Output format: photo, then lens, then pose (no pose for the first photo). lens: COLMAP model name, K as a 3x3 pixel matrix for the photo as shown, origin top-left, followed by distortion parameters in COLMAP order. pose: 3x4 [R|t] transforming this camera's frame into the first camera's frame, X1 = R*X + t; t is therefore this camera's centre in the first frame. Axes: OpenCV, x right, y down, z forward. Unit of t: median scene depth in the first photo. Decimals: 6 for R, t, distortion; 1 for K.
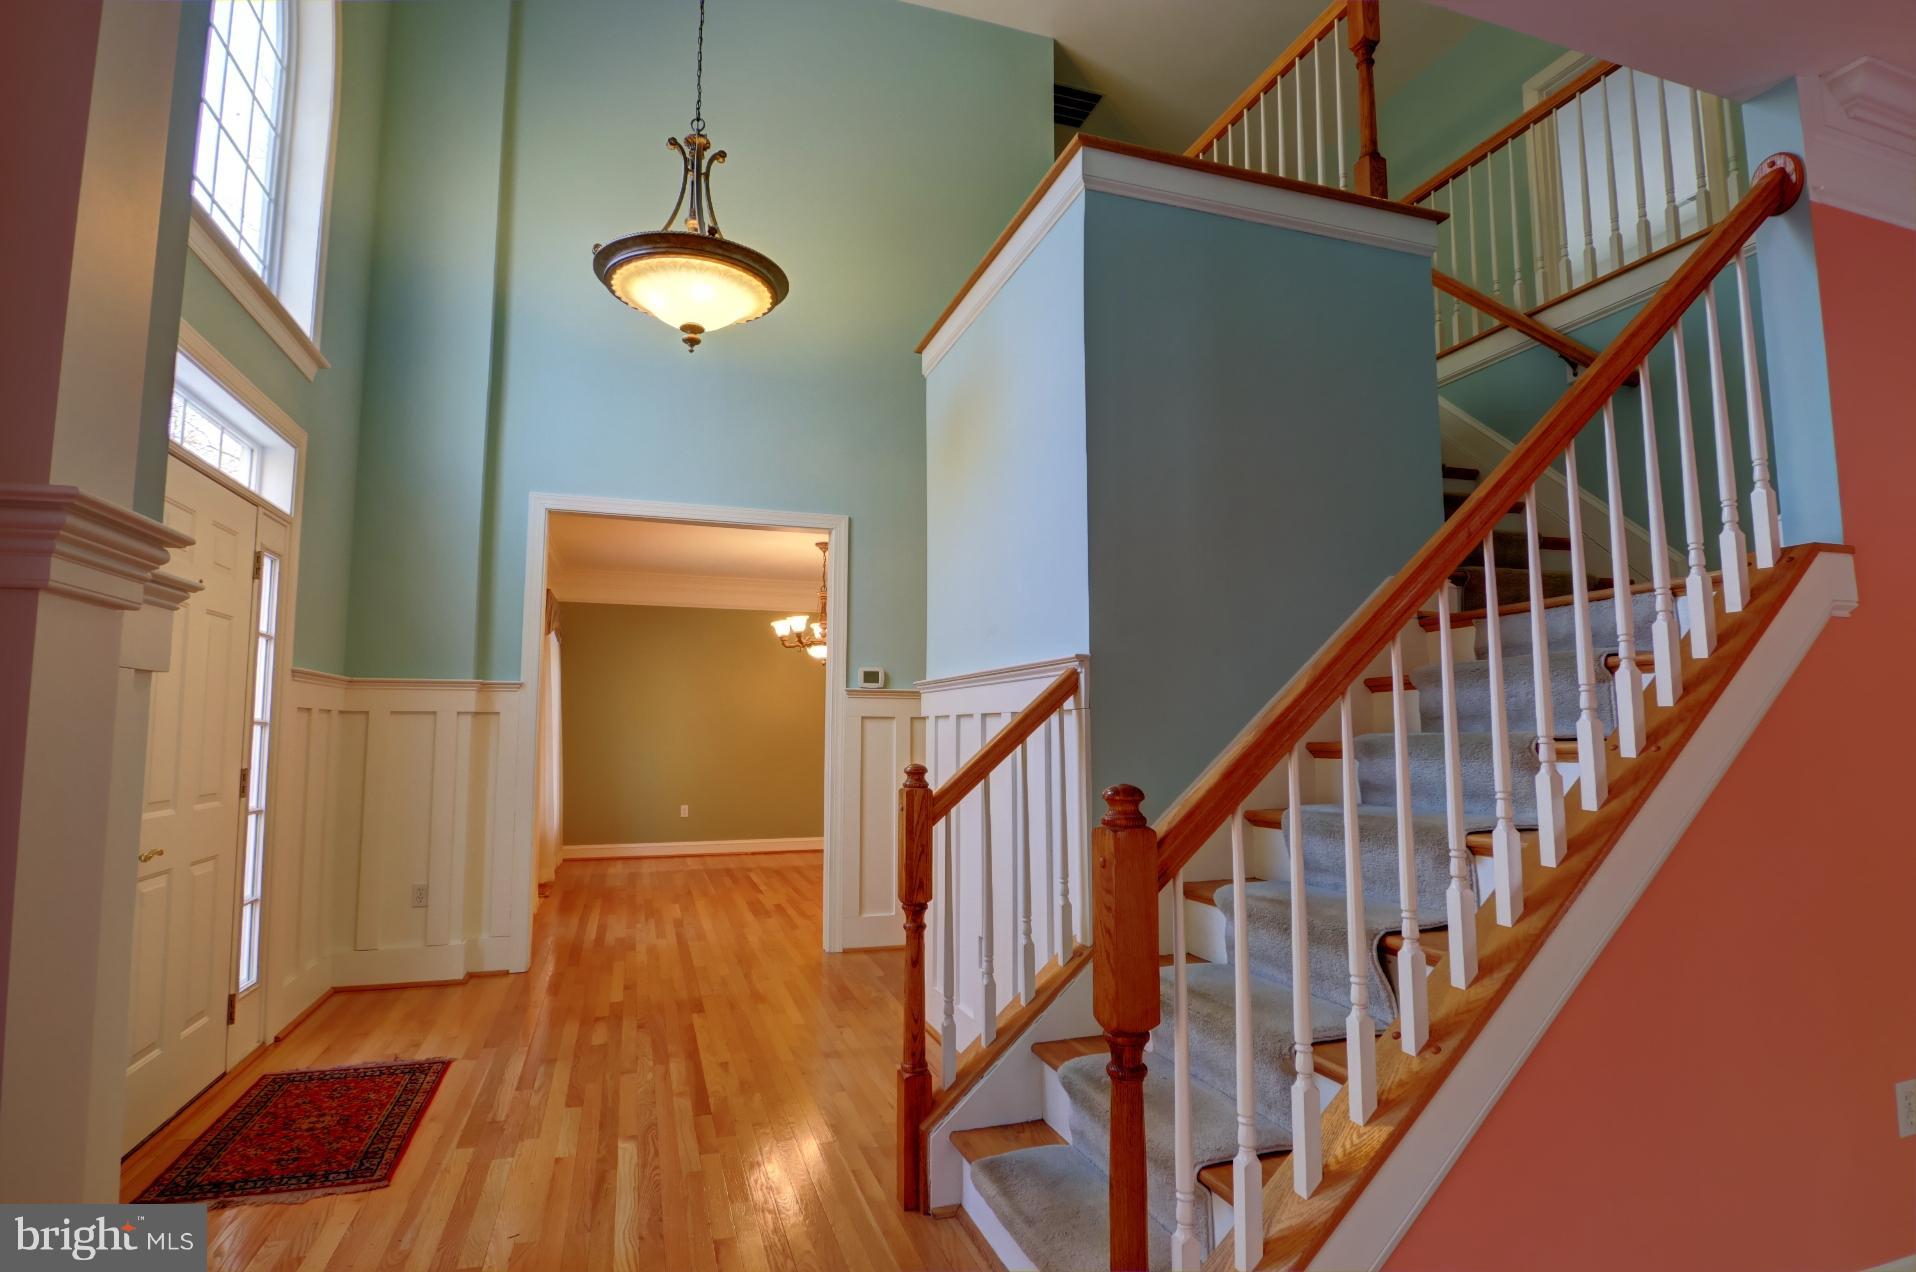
lens RADIAL K [[971.5, 0, 958.0], [0, 971.5, 636.0], [0, 0, 1]] dist [-0.001356, -0.014357]
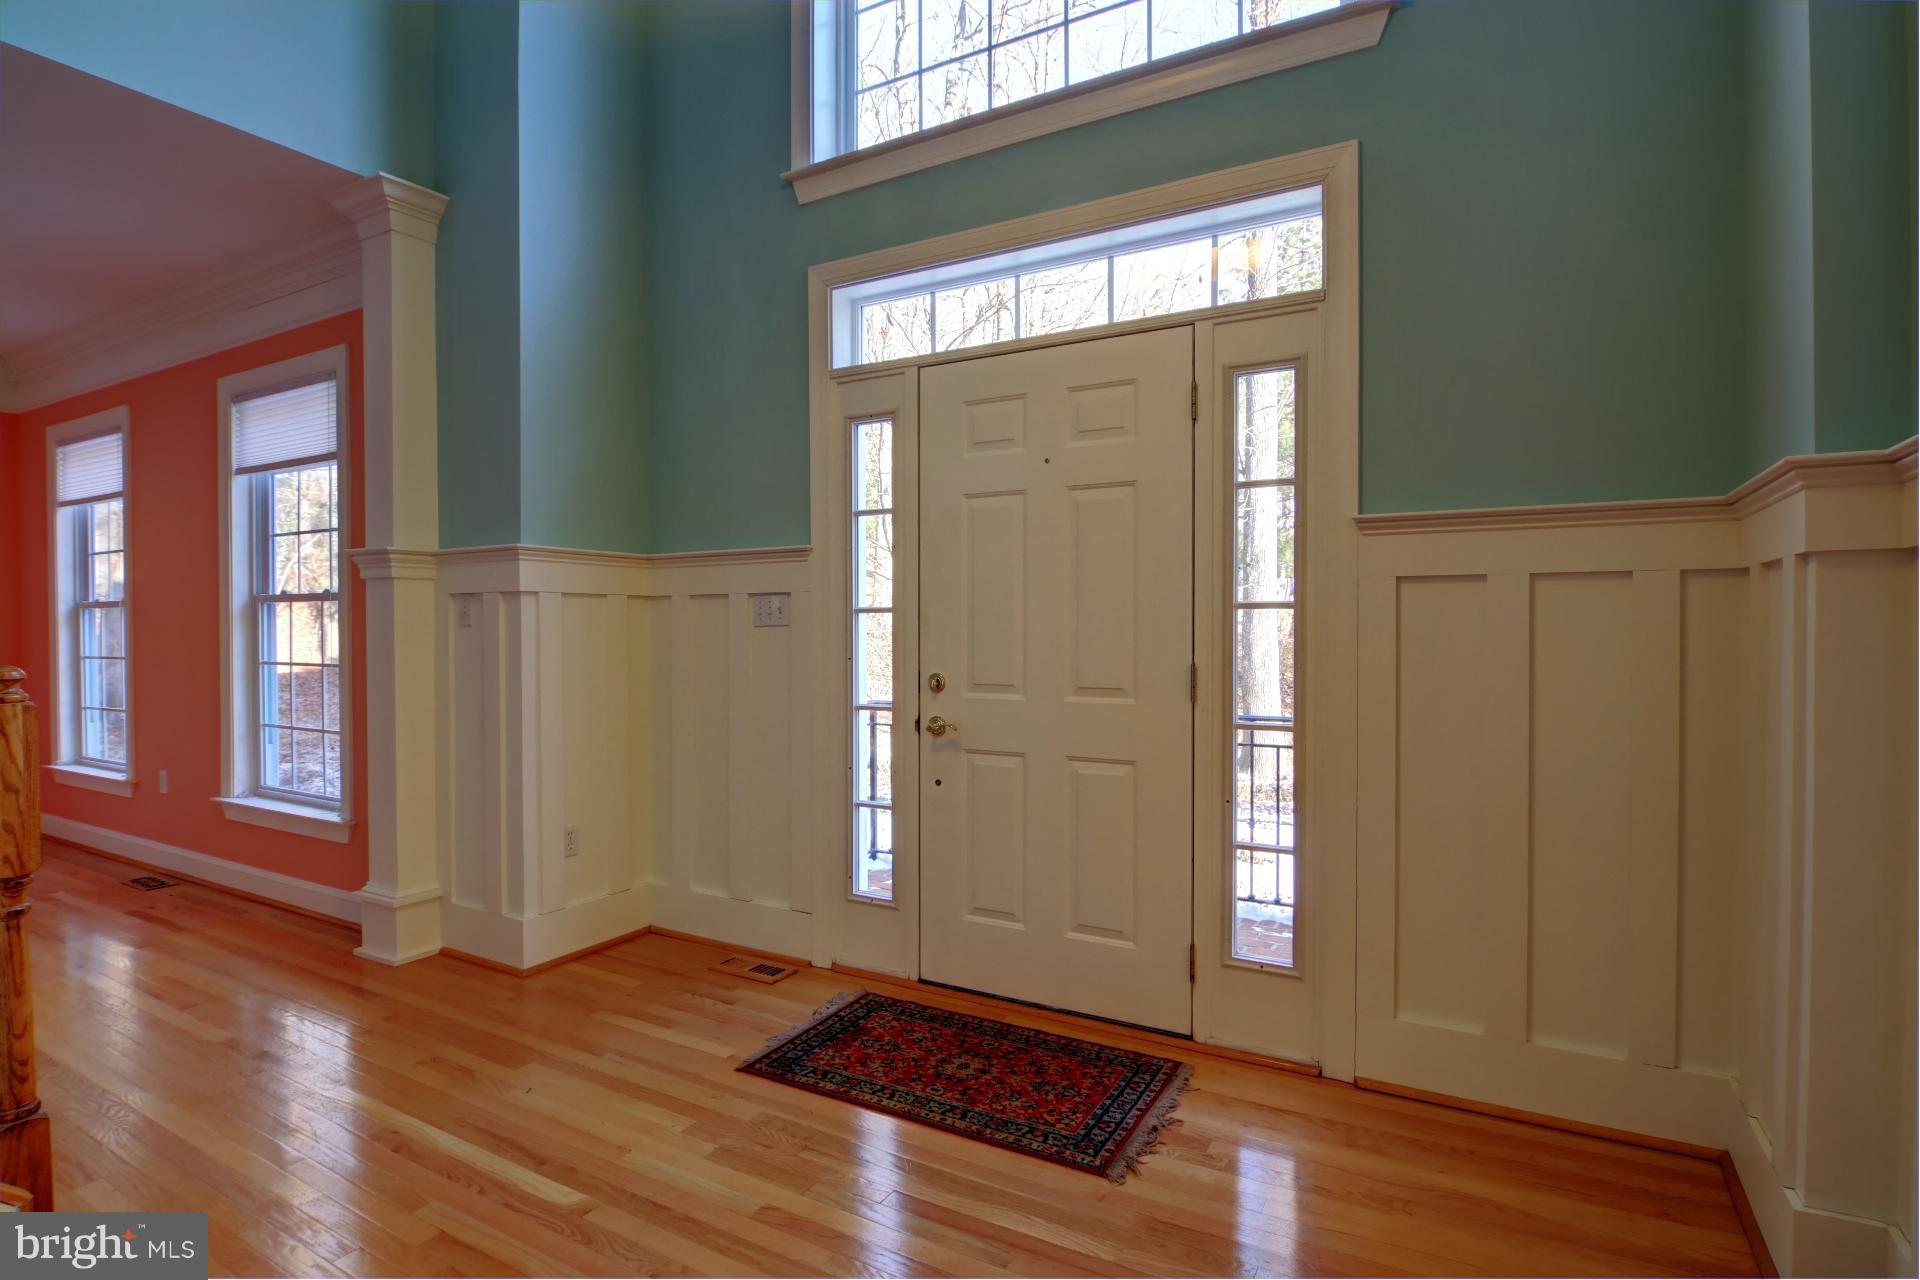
lens RADIAL K [[973.5, 0, 960.0], [0, 973.5, 640.0], [0, 0, 1]] dist [-0.001356, -0.014357]
pose [[-0.748570, 0.009447, -0.662989, -0.083899], [0.067576, 0.995779, -0.062110, 0.170284], [0.659604, -0.091295, -0.746048, 1.621561]]
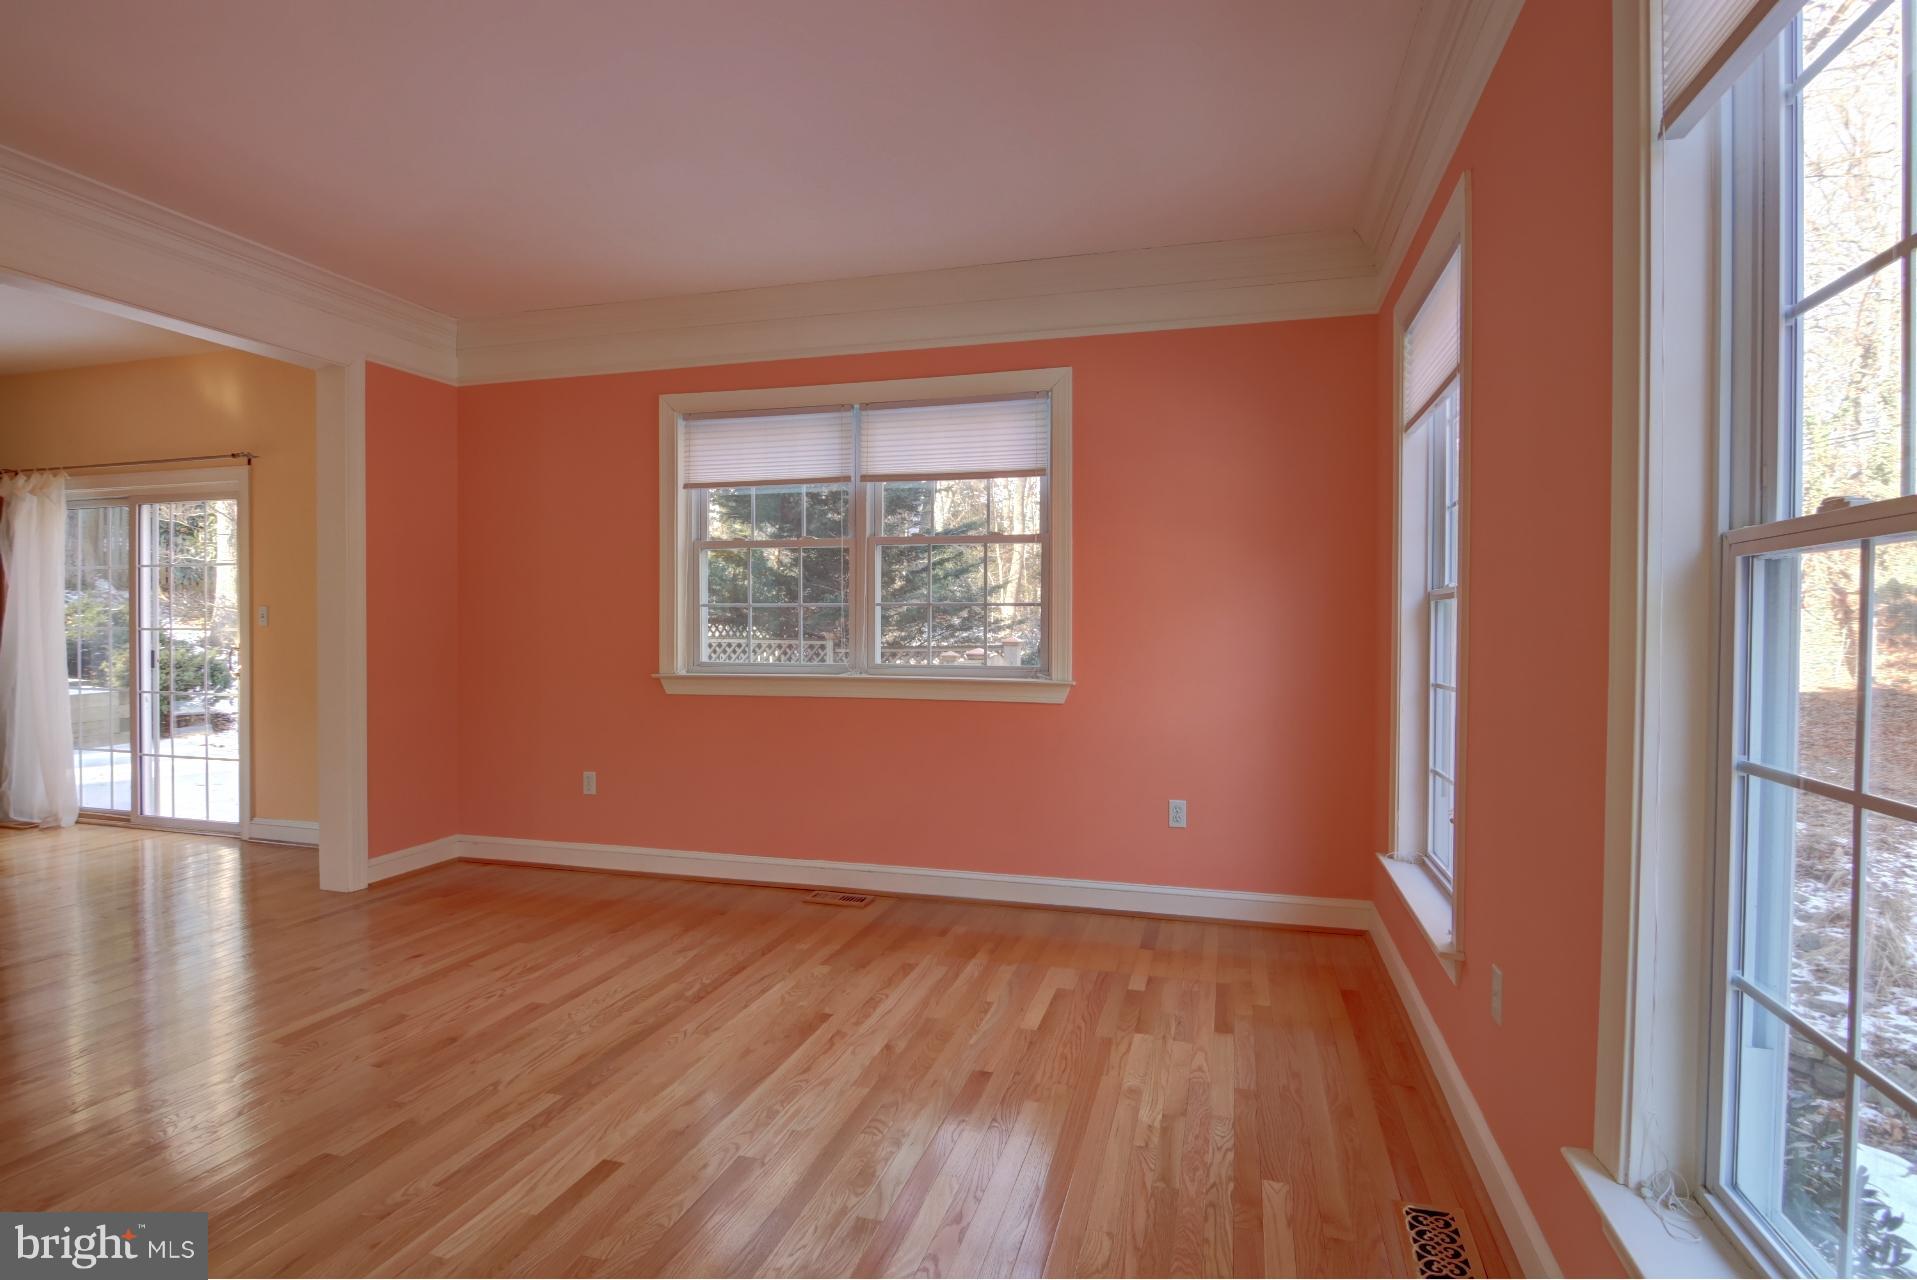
lens RADIAL K [[972.0, 0, 958.5], [0, 972.0, 640.0], [0, 0, 1]] dist [-0.001356, -0.014357]
pose [[-0.828113, -0.015430, 0.560349, -0.212149], [-0.063569, 0.995758, -0.066526, 0.041235], [-0.556945, -0.090712, -0.825581, 0.421666]]
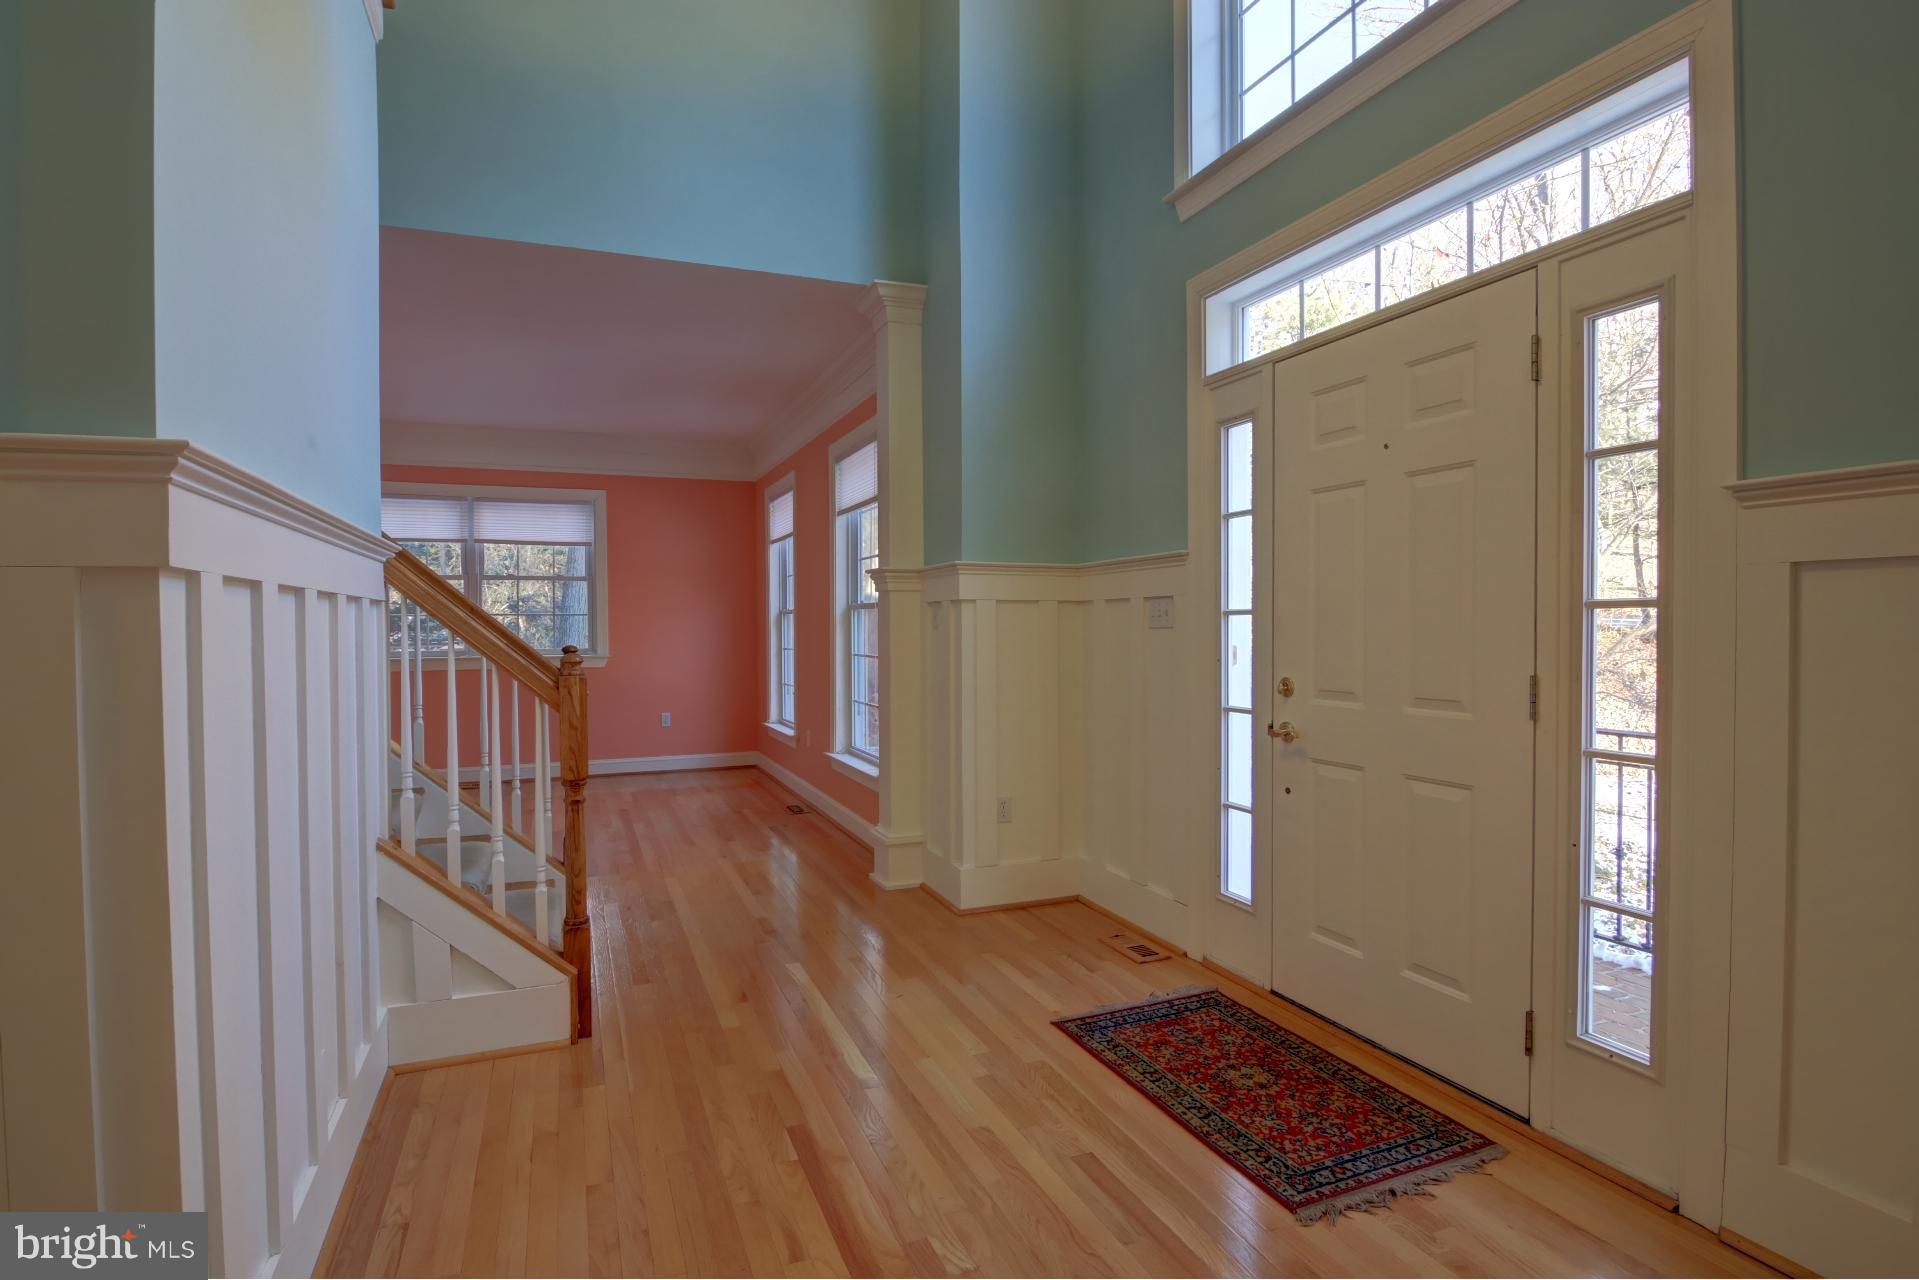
lens RADIAL K [[973.0, 0, 959.5], [0, 973.0, 640.0], [0, 0, 1]] dist [-0.001356, -0.014357]
pose [[-0.997956, 0.003011, -0.063836, -0.344589], [0.008540, 0.996214, -0.086520, 0.184830], [0.063334, -0.086888, -0.994203, 1.801095]]
